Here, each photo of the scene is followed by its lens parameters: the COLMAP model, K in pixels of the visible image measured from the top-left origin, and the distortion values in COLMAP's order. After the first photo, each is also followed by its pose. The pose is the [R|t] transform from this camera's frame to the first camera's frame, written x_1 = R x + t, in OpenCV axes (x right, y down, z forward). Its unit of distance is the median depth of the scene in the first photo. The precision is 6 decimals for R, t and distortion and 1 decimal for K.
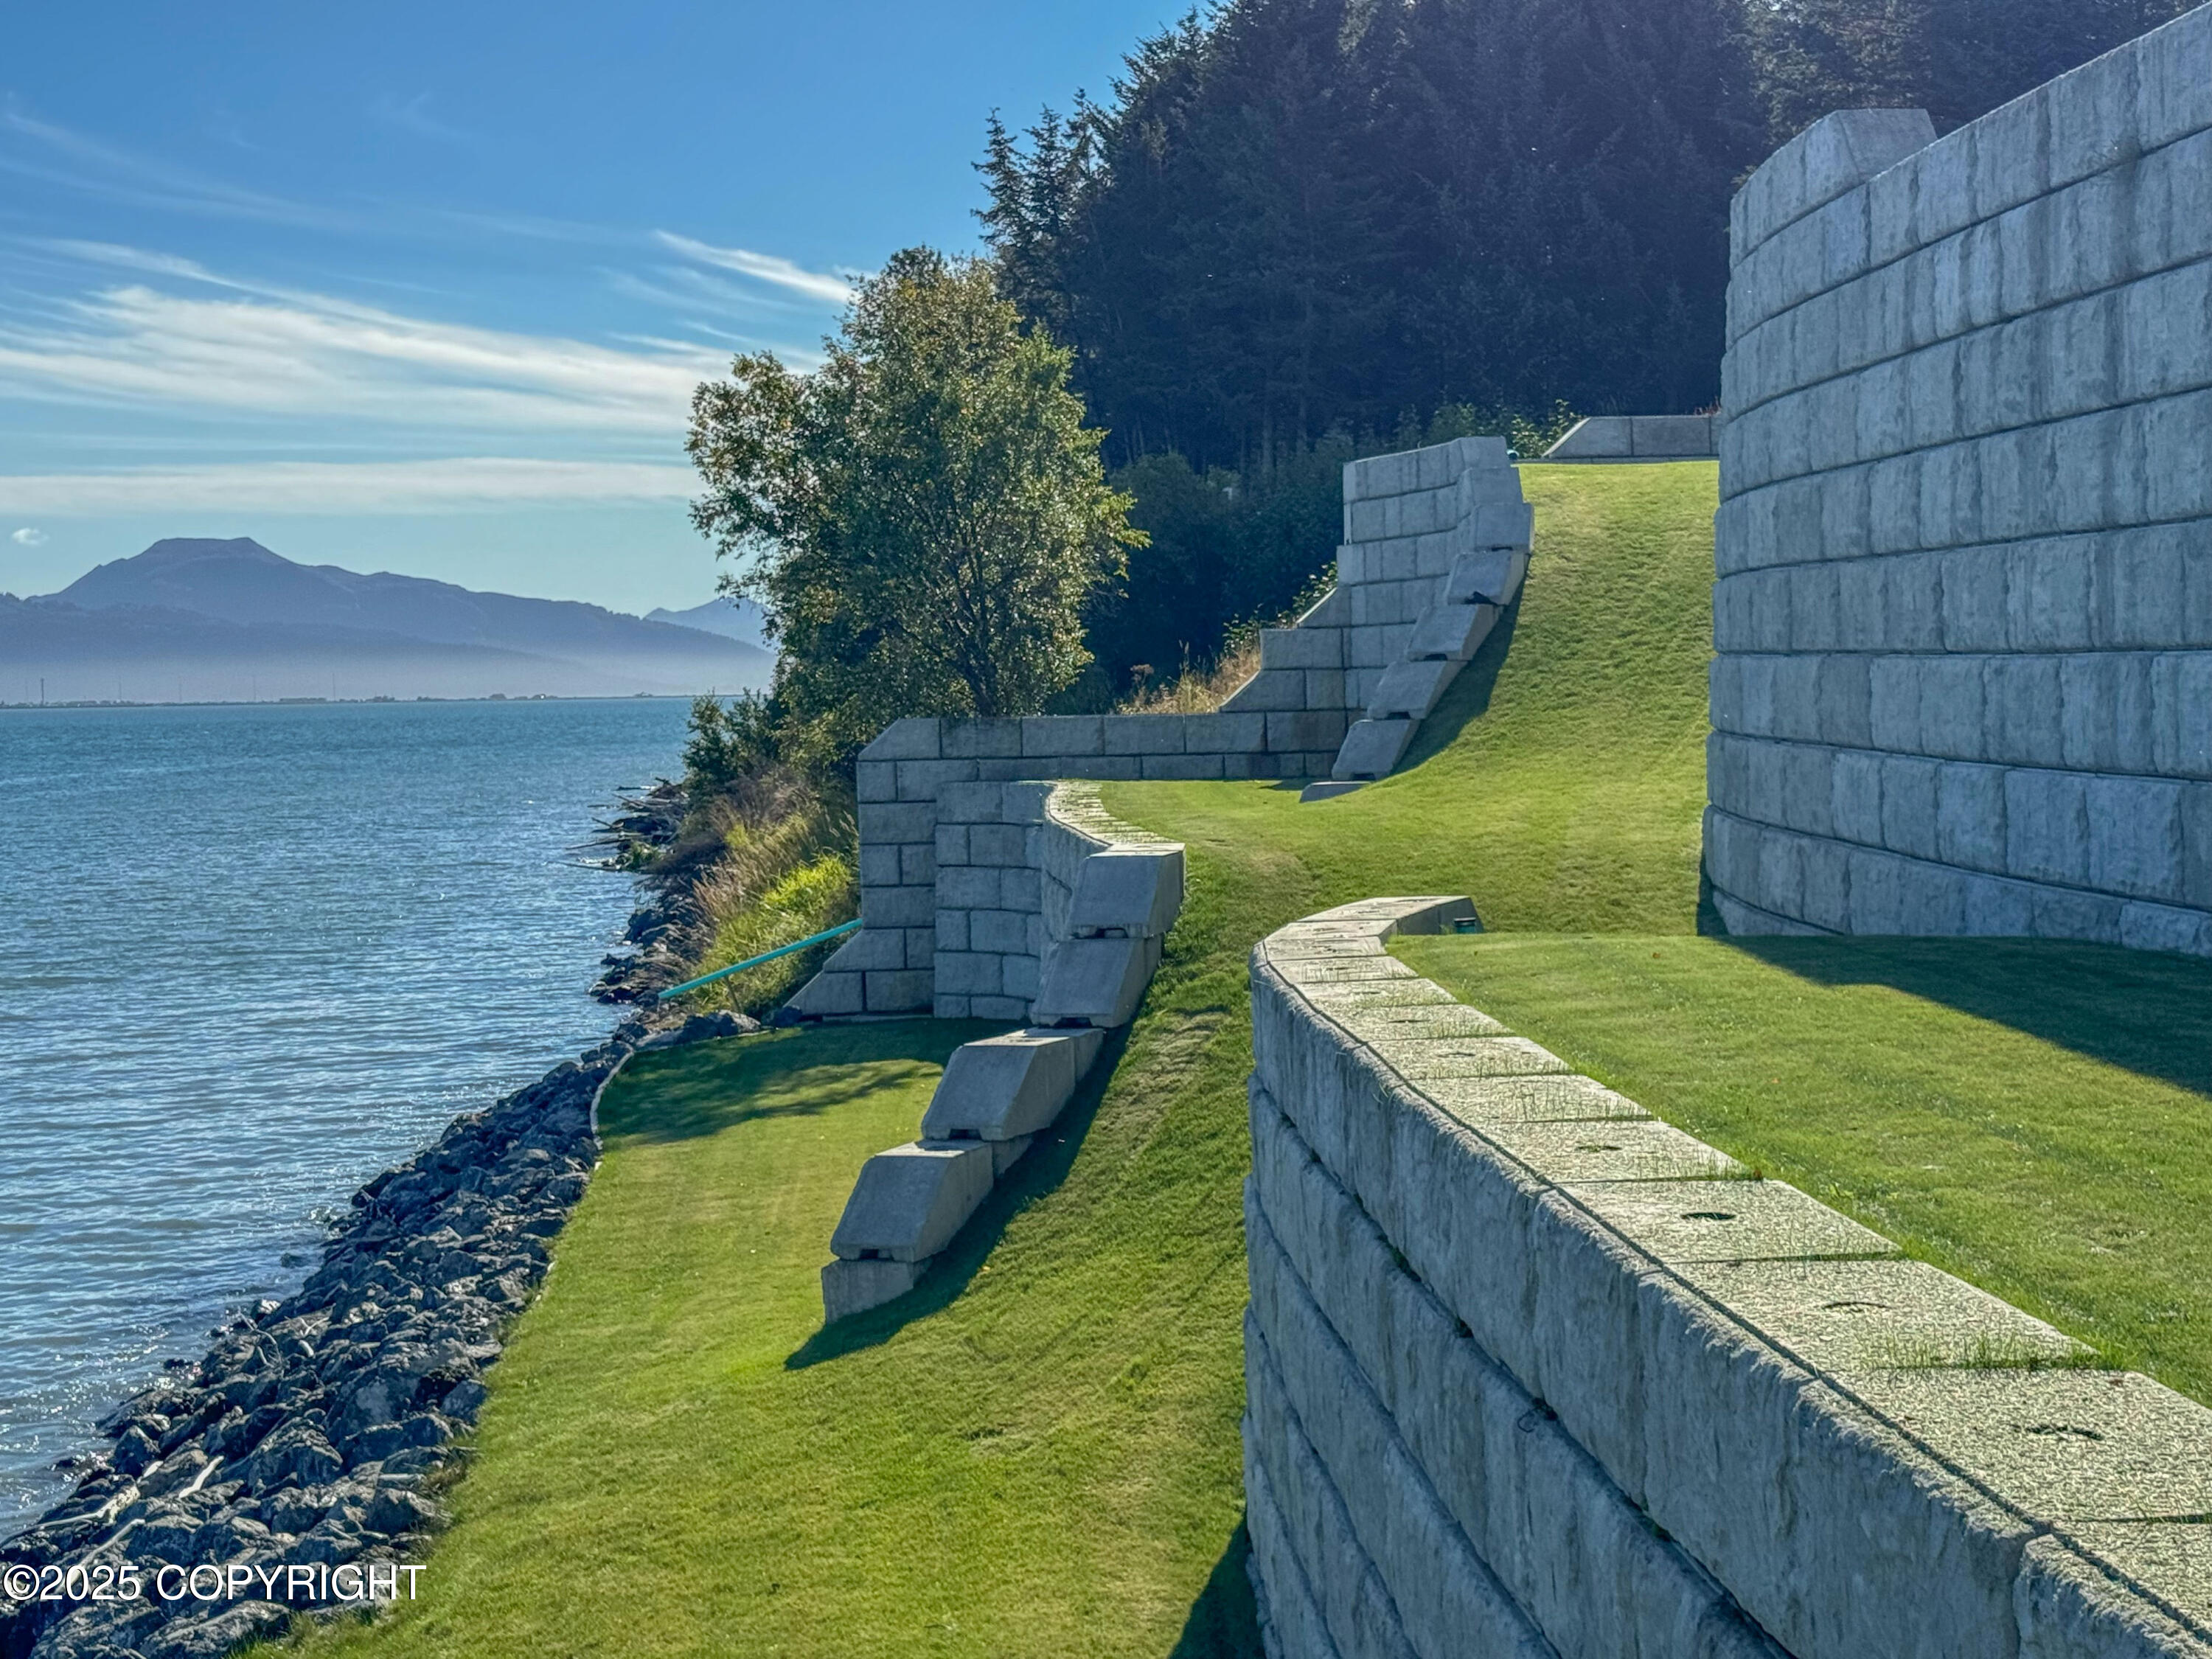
lens RADIAL K [[3312.9, 0, 1100.0], [0, 3312.9, 807.3], [0, 0, 1]] dist [0.173104, 0.000000]
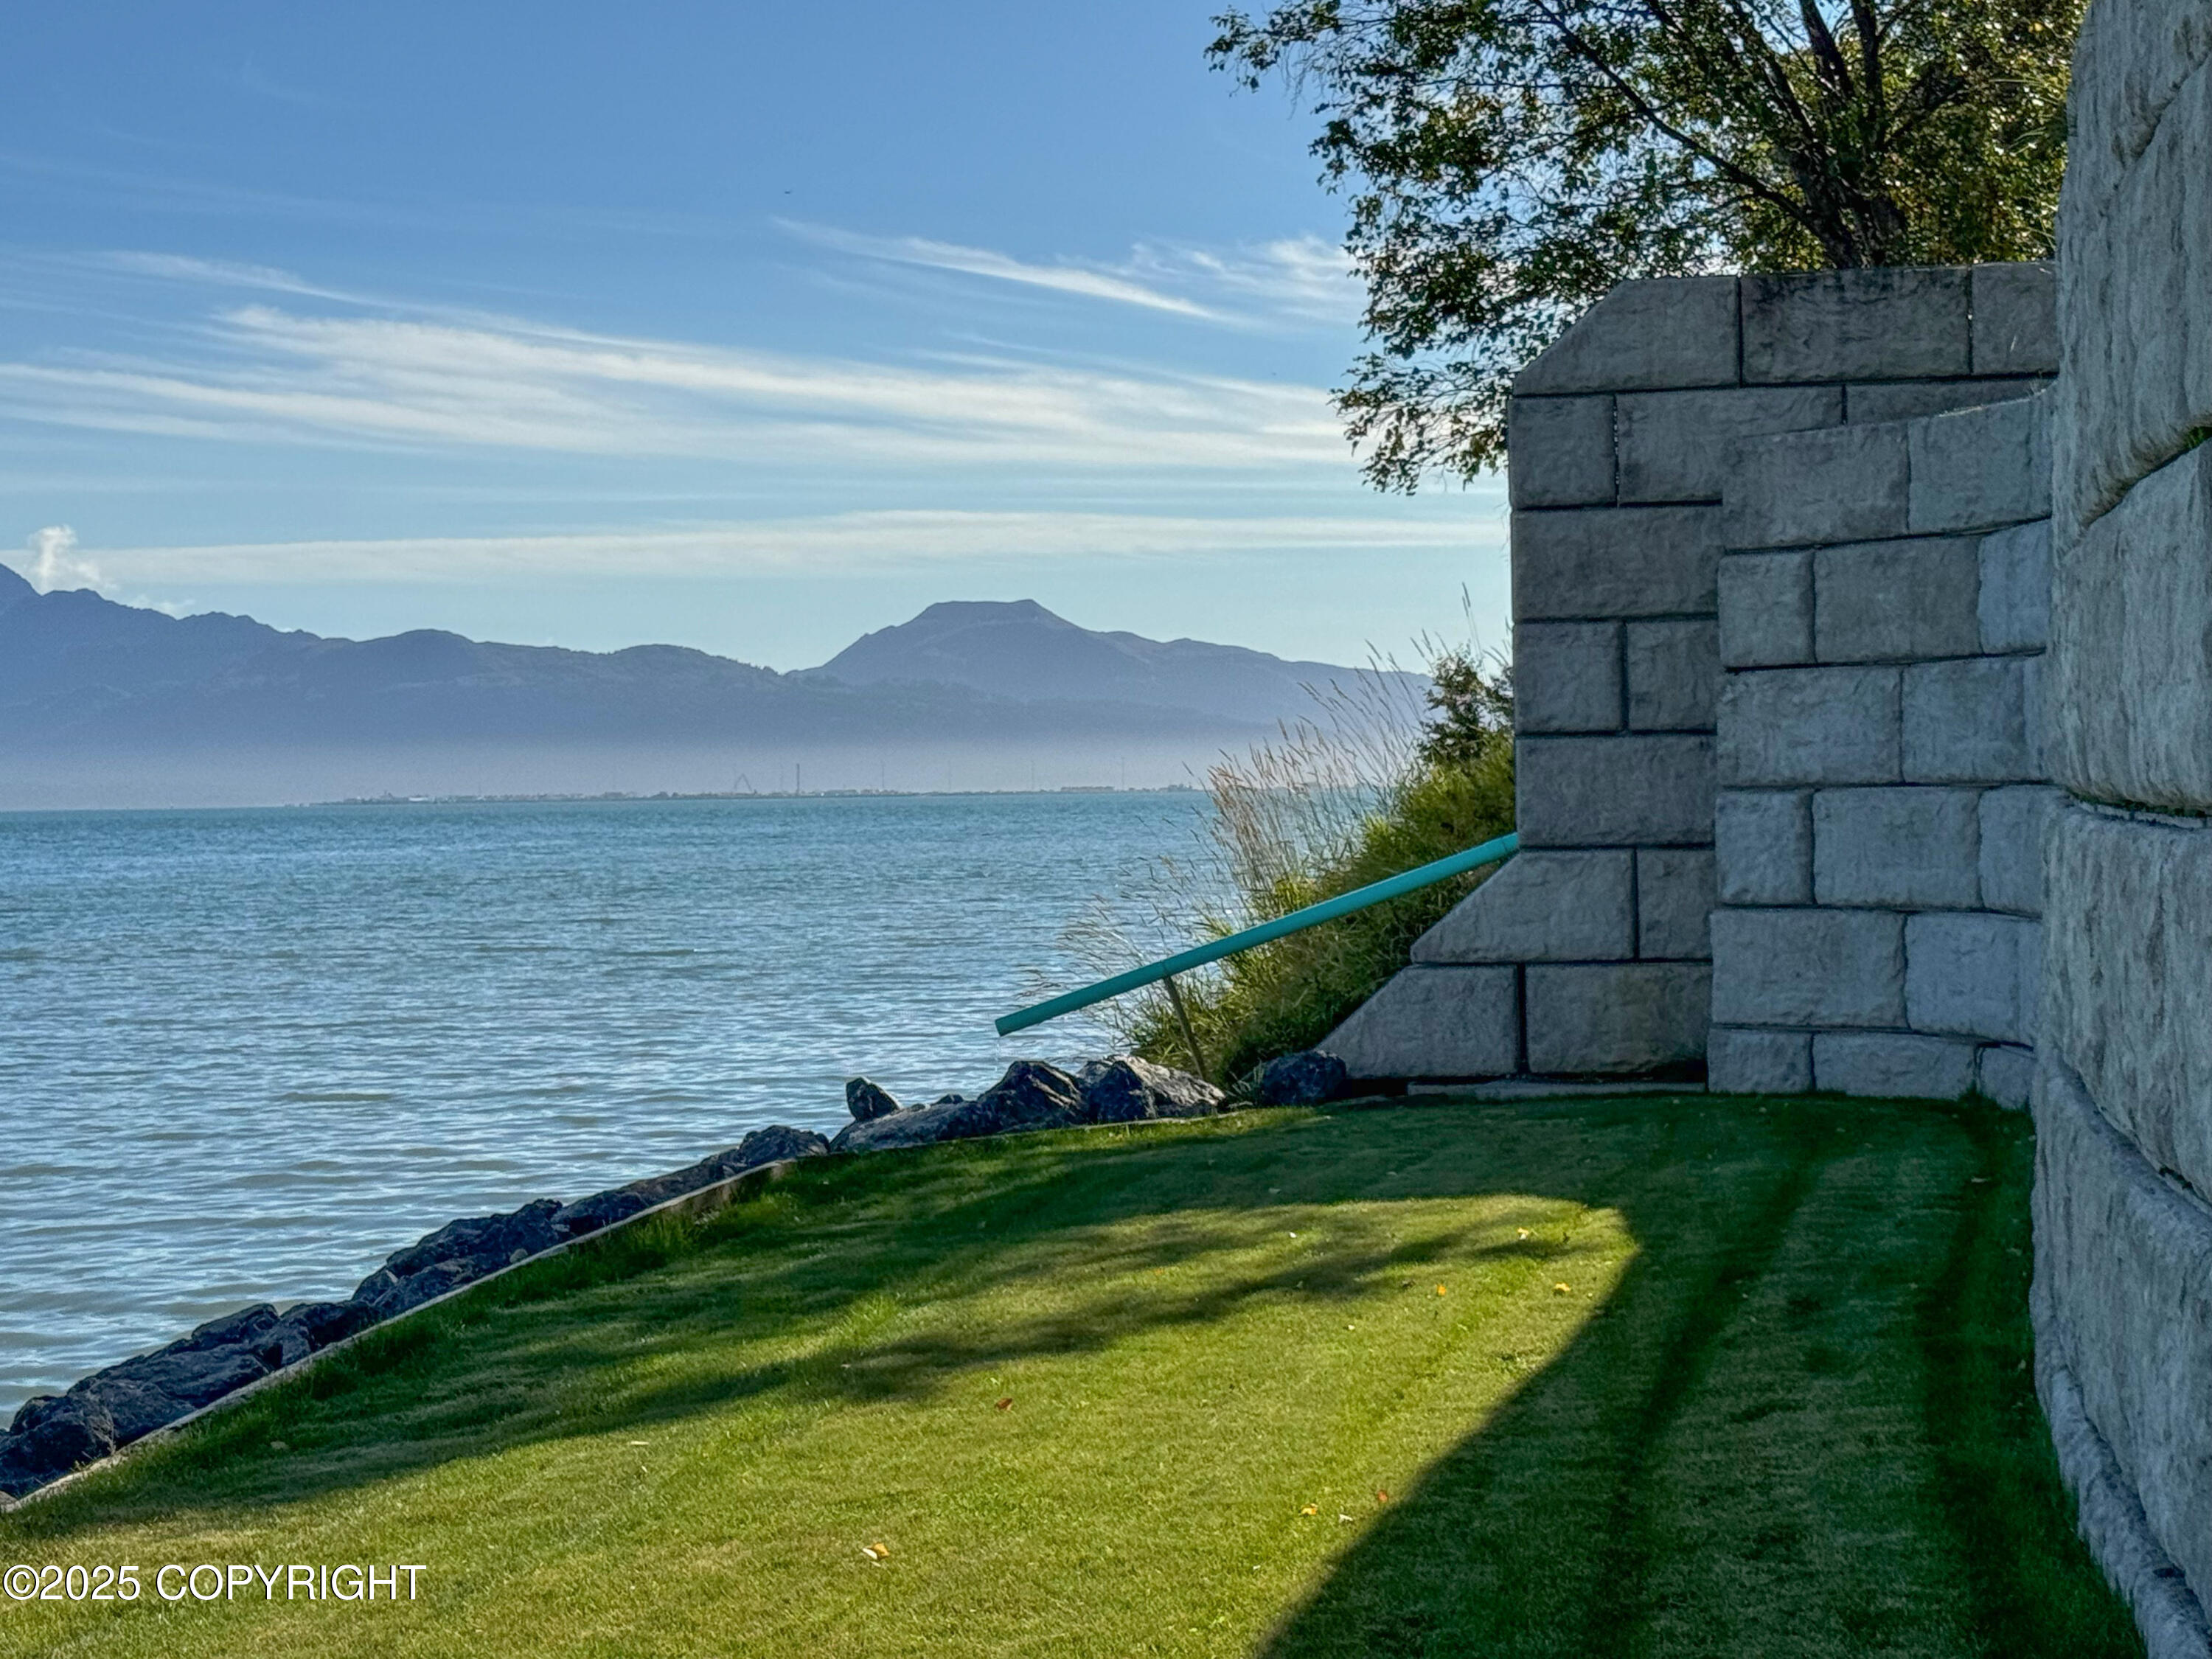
lens RADIAL K [[4015.4, 0, 1116.6], [0, 4015.4, 845.2], [0, 0, 1]] dist [0.201687, 0.000000]
pose [[0.973592, 0.003745, -0.228266, -0.012963], [-0.008399, 0.999776, -0.019420, 0.045010], [0.228142, 0.020825, 0.973405, 0.552521]]
